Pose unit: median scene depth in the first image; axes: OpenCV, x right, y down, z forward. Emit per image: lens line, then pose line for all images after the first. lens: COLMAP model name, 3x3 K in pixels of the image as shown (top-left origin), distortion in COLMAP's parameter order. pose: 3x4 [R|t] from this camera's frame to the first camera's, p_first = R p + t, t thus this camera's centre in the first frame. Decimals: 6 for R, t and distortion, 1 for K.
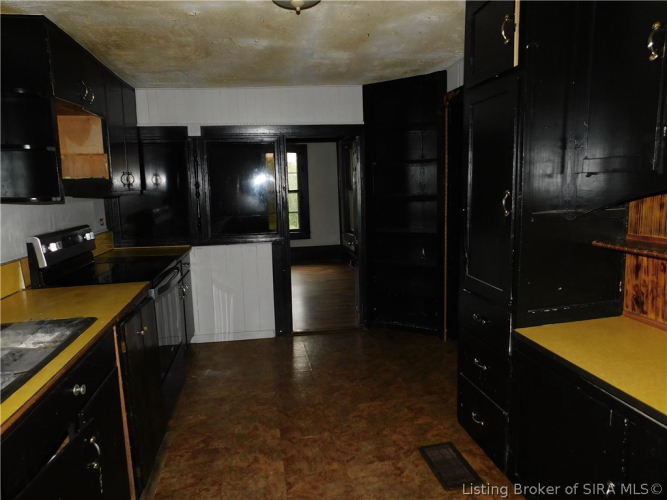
lens RADIAL K [[452.3, 0, 333.1], [0, 452.3, 249.8], [0, 0, 1]] dist [-0.039022, 0.023933]
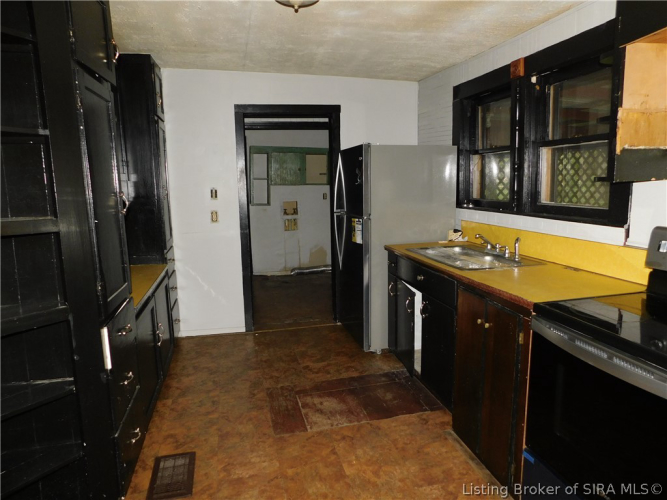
lens RADIAL K [[452.3, 0, 333.9], [0, 452.3, 249.3], [0, 0, 1]] dist [-0.039022, 0.023933]
pose [[-0.997459, 0.056888, -0.042894, -0.073980], [0.042243, 0.957024, 0.286916, -0.245874], [0.057372, 0.284374, -0.956995, 1.787404]]
